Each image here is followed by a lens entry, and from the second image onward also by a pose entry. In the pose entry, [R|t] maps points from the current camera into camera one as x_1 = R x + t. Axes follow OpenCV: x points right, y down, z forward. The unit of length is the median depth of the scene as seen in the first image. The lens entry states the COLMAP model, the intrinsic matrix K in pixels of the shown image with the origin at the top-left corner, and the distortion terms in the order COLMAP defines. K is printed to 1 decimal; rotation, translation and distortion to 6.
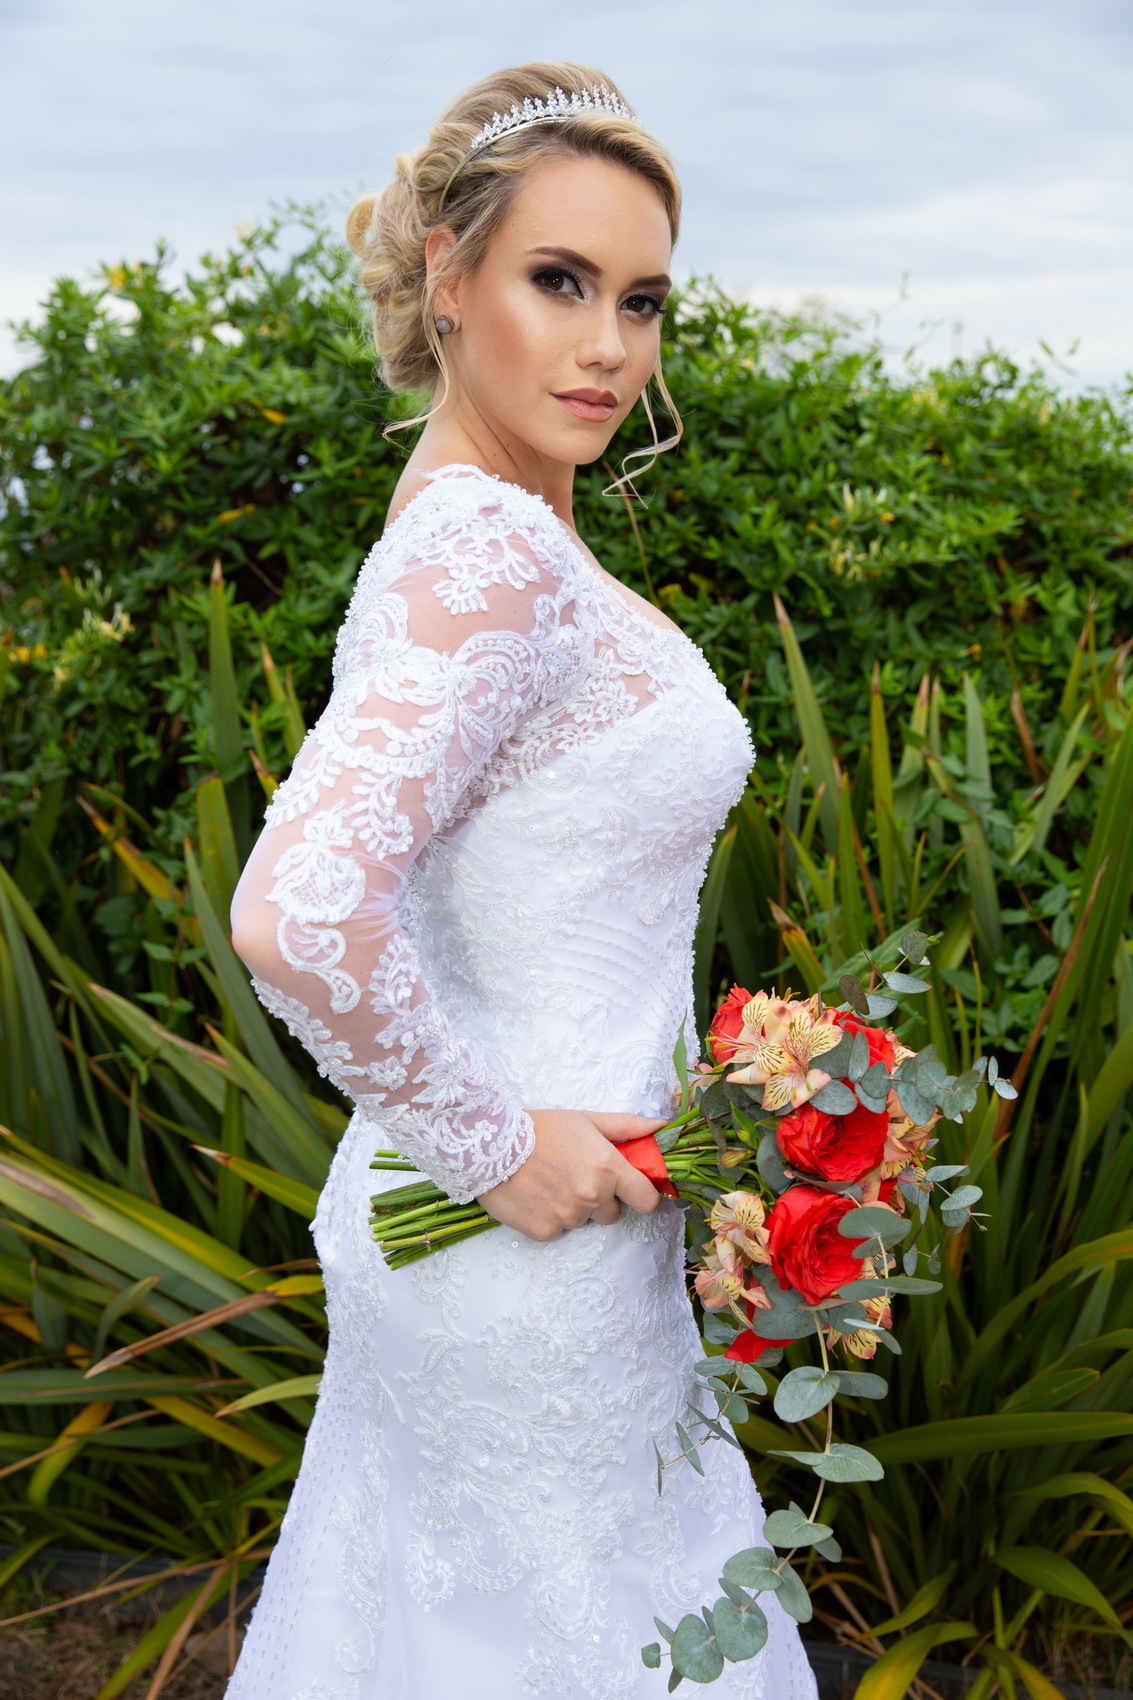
lens RADIAL K [[1910.7, 0, 587.9], [0, 1910.7, 852.6], [0, 0, 1]] dist [0.046723, 0.000000]
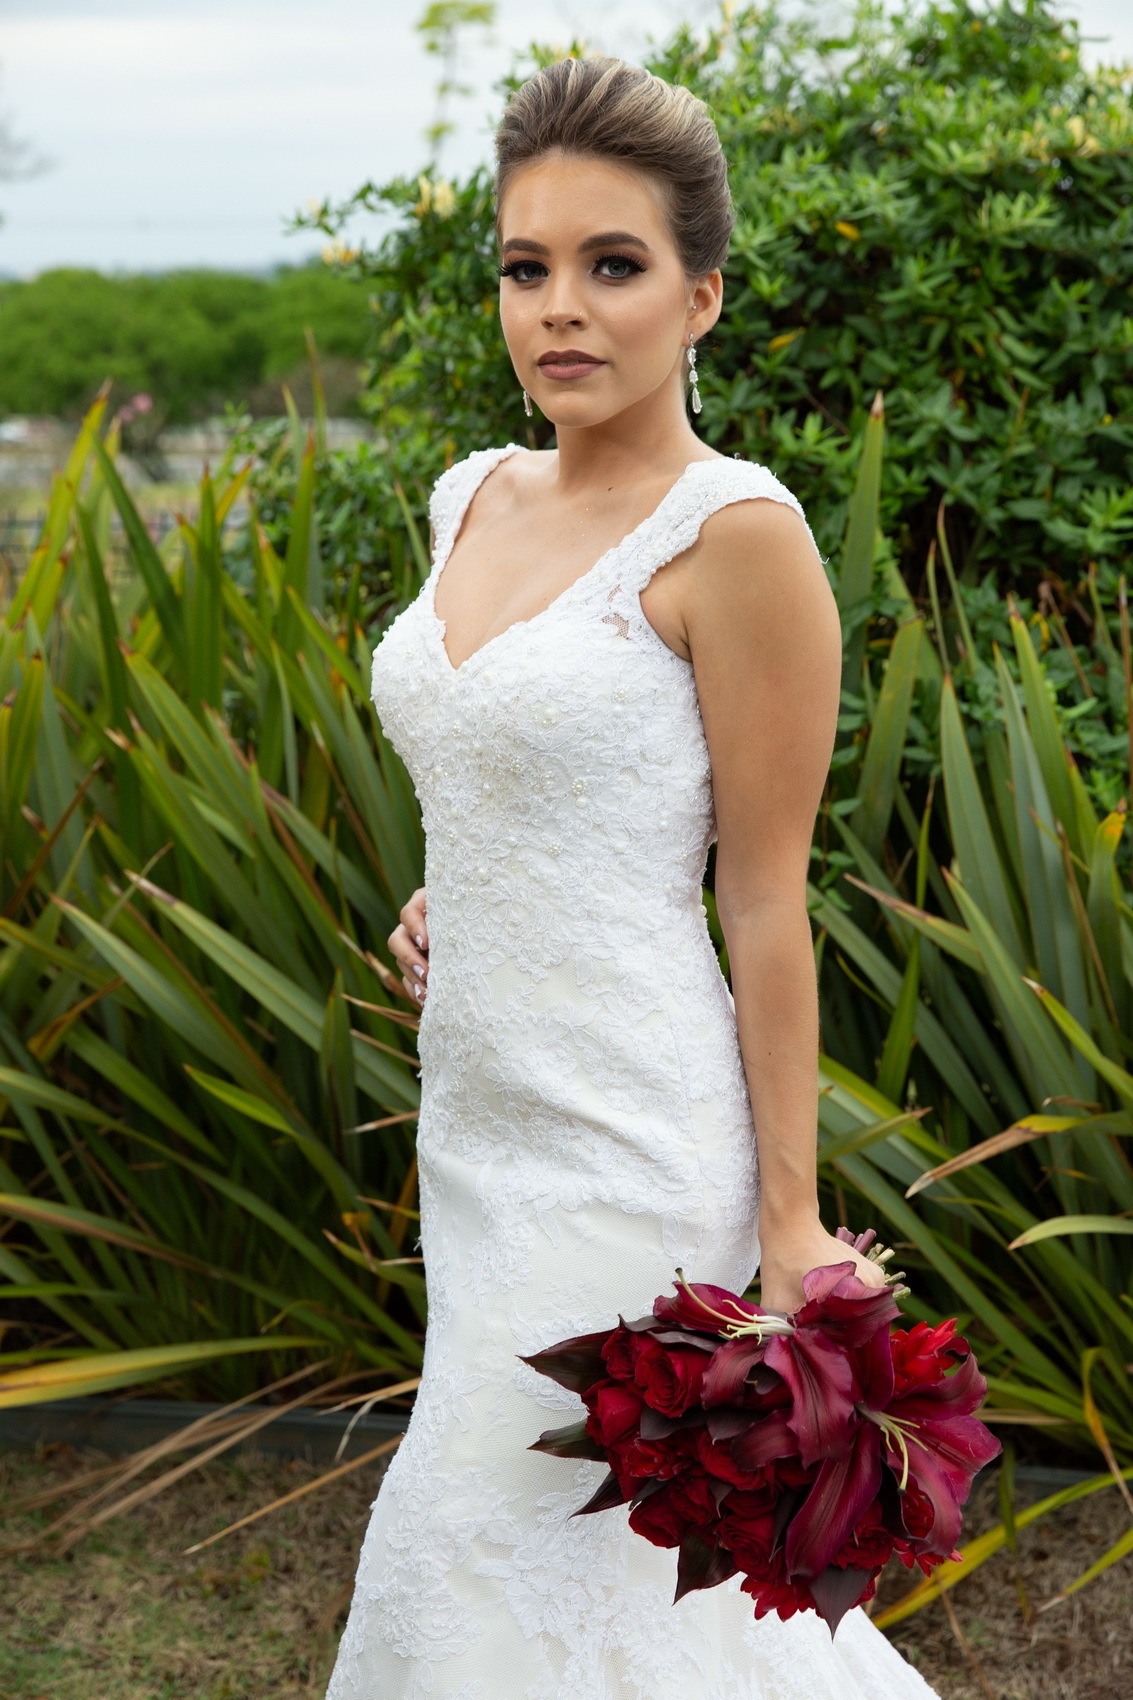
lens RADIAL K [[2669.2, 0, 543.9], [0, 2669.2, 849.7], [0, 0, 1]] dist [0.137398, 0.000000]
pose [[0.999029, -0.002029, 0.044007, -0.363172], [0.000533, 0.999422, 0.033981, 0.026200], [-0.044050, -0.033925, 0.998453, -0.295271]]
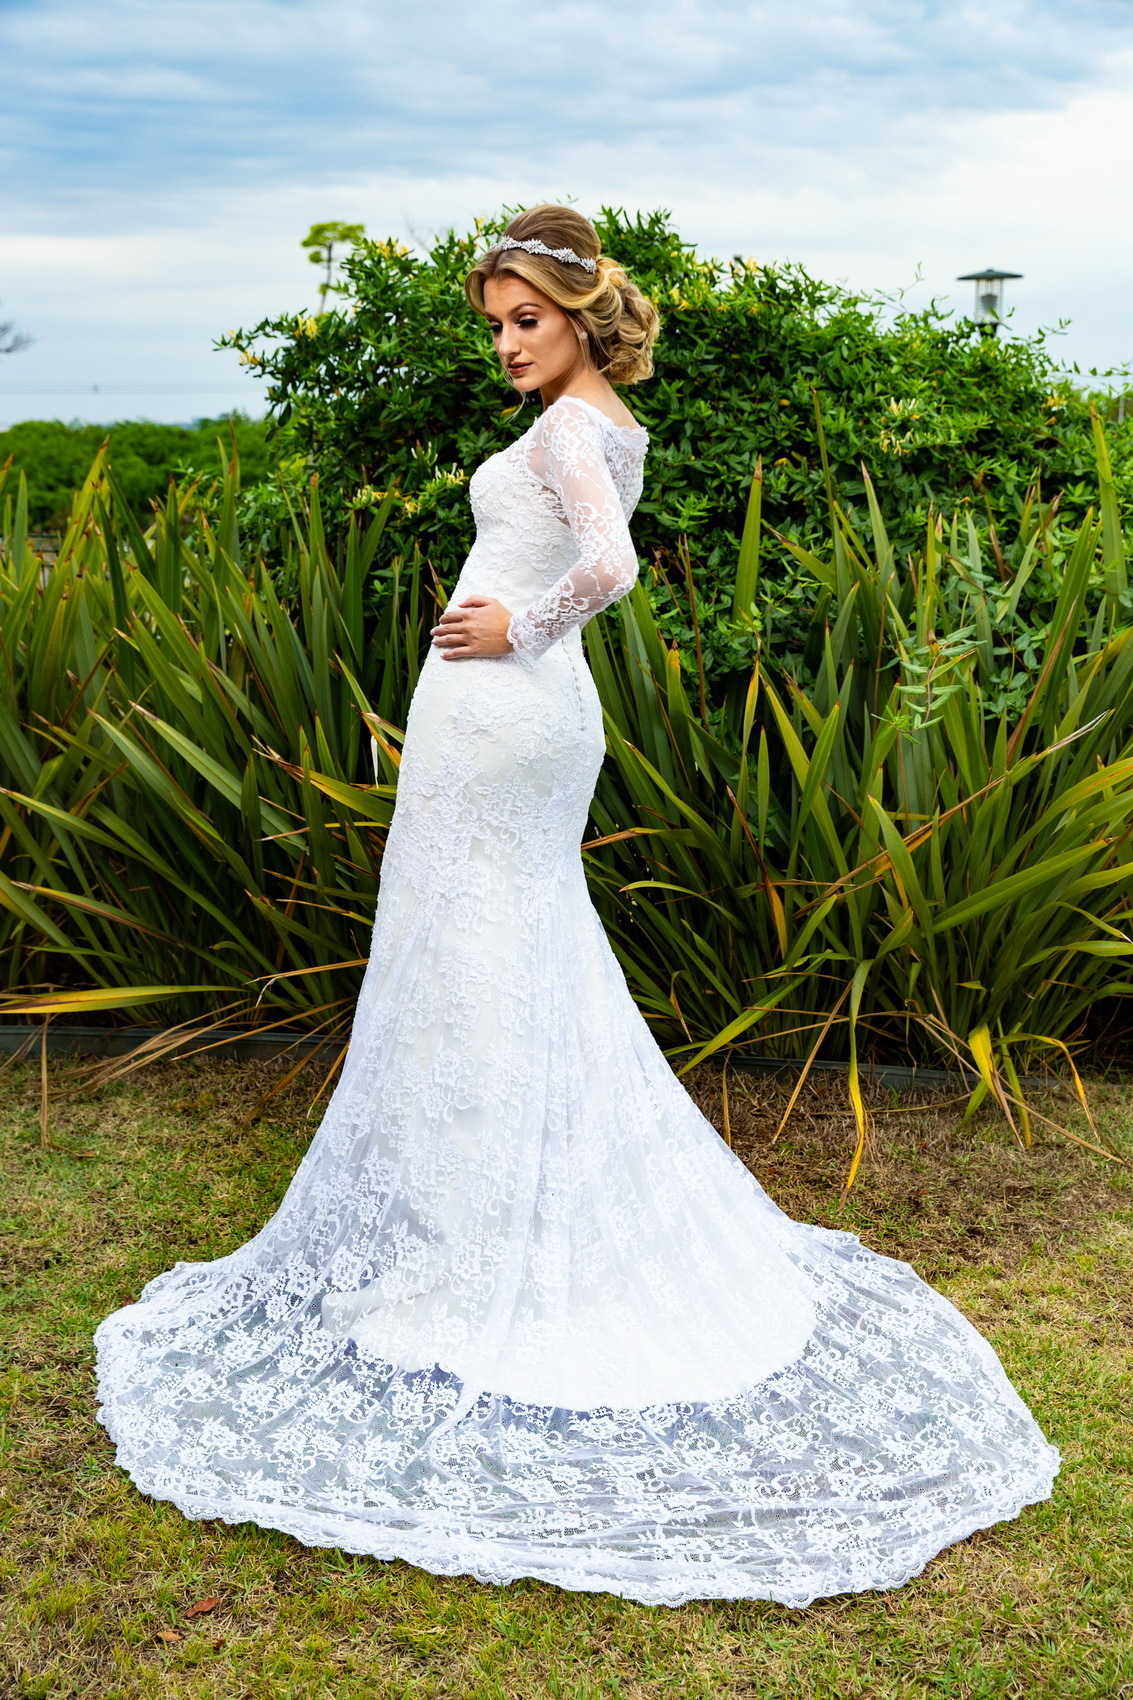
lens RADIAL K [[2051.6, 0, 559.6], [0, 2051.6, 862.2], [0, 0, 1]] dist [0.050095, 0.000000]
pose [[0.992871, -0.007379, 0.118967, -0.354893], [0.004140, 0.999615, 0.027445, 0.154317], [-0.119123, -0.026756, 0.992519, -0.716691]]
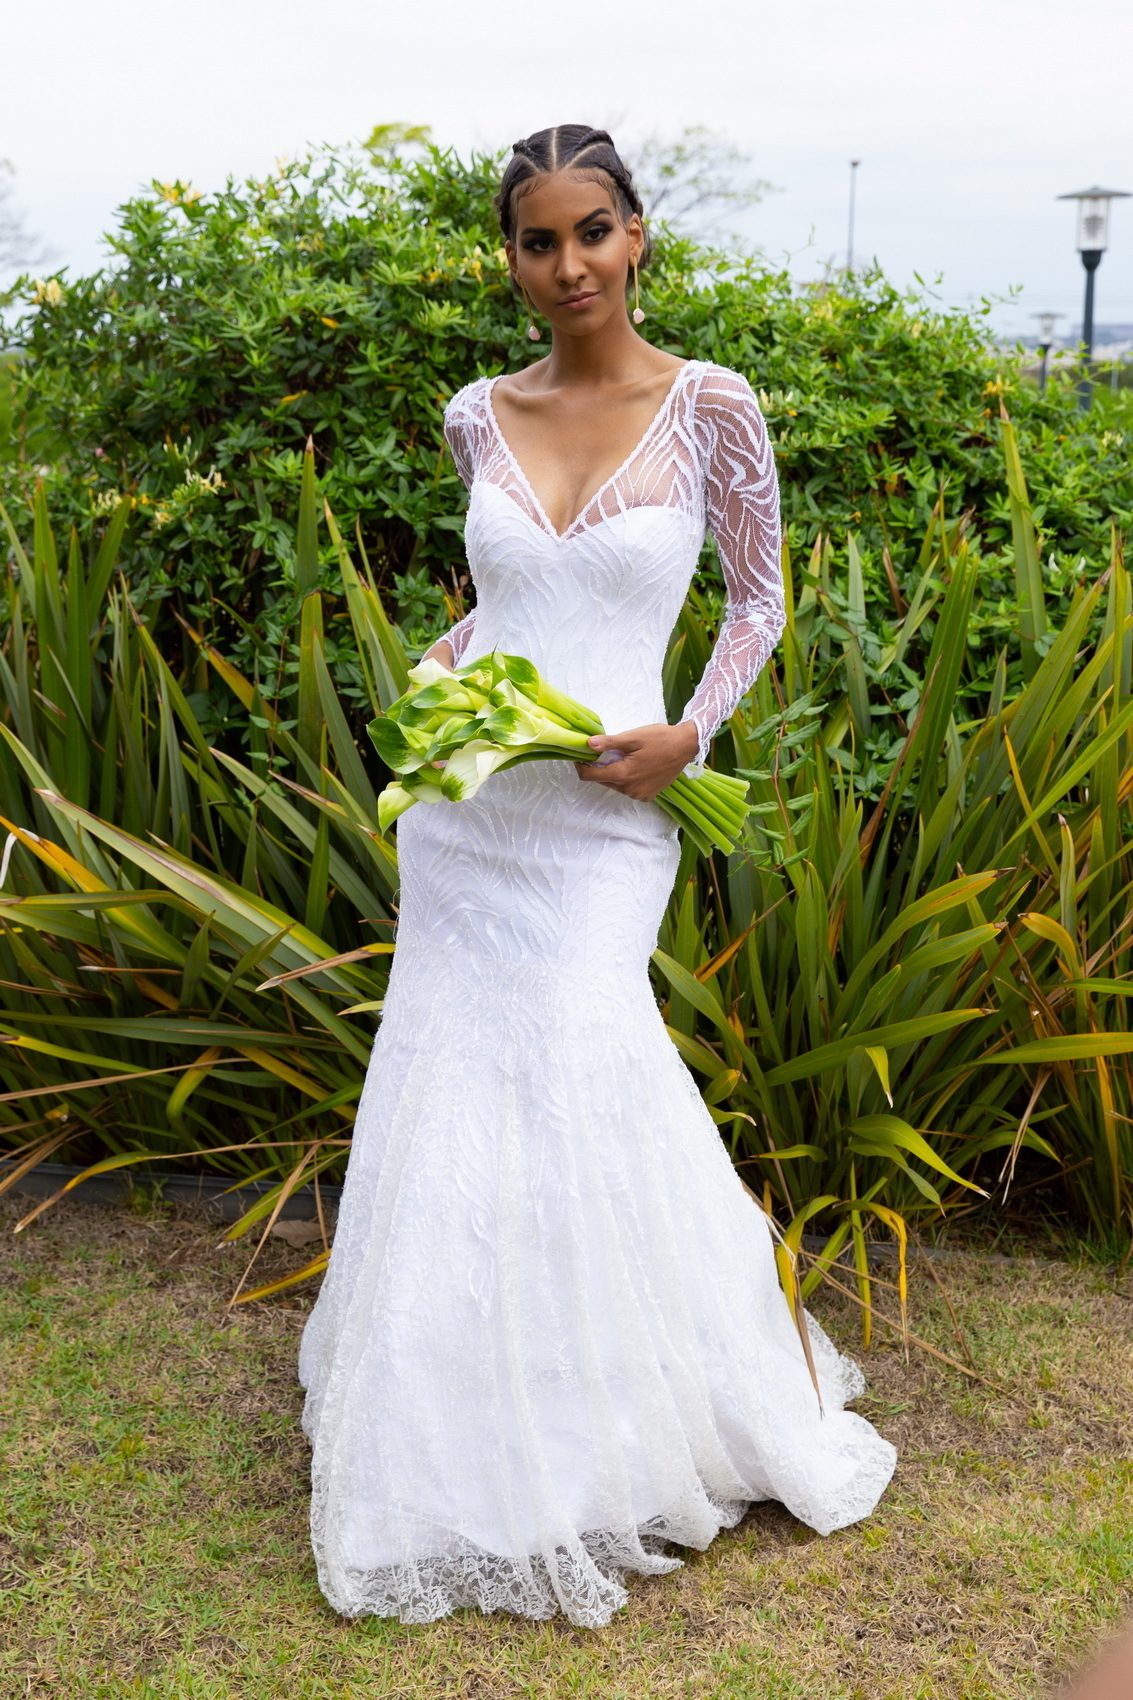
lens RADIAL K [[2251.7, 0, 545.8], [0, 2251.7, 857.3], [0, 0, 1]] dist [0.073260, 0.000000]
pose [[0.997945, 0.014147, 0.062488, -0.106449], [-0.016813, 0.998961, 0.042354, 0.067349], [-0.061824, -0.043318, 0.997147, -0.552770]]
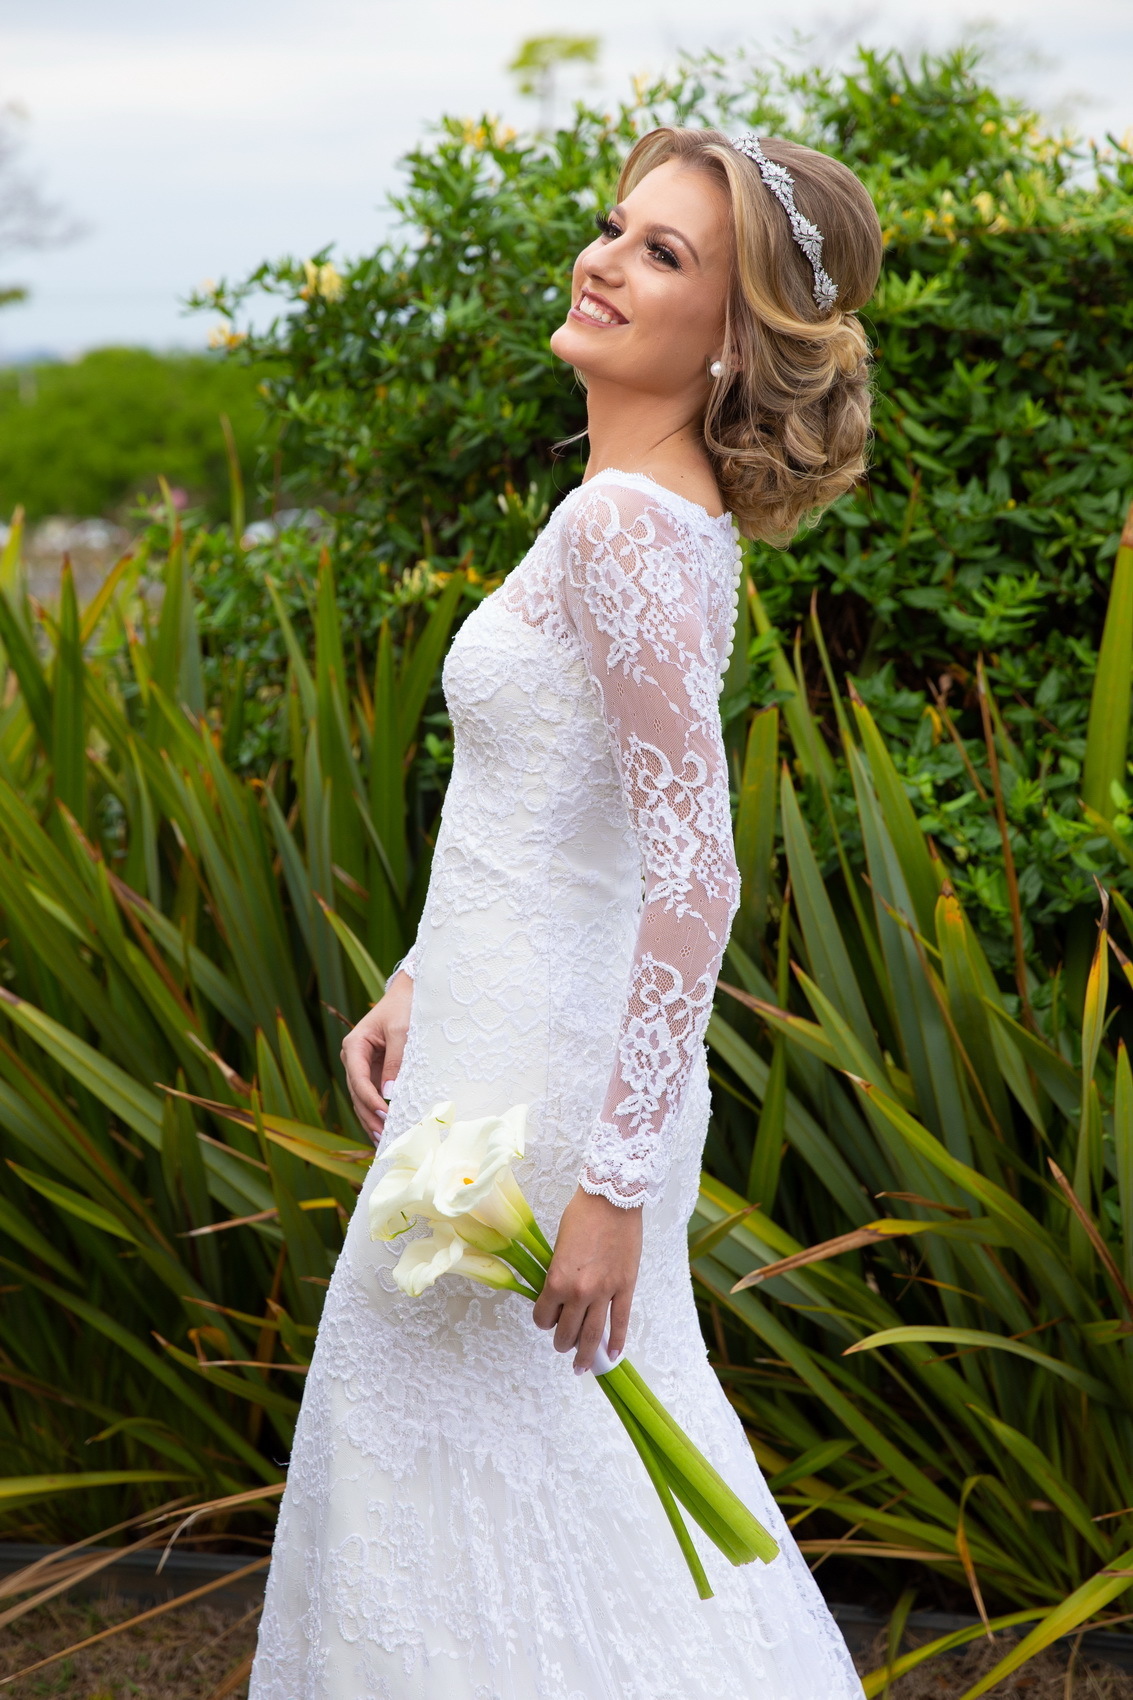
lens RADIAL K [[3167.2, 0, 562.9], [0, 3167.2, 852.0], [0, 0, 1]] dist [0.213200, 0.000000]
pose [[0.999979, -0.001526, 0.006253, -0.251853], [0.001651, 0.999796, -0.020121, 0.052312], [-0.006221, 0.020131, 0.999778, -0.467400]]
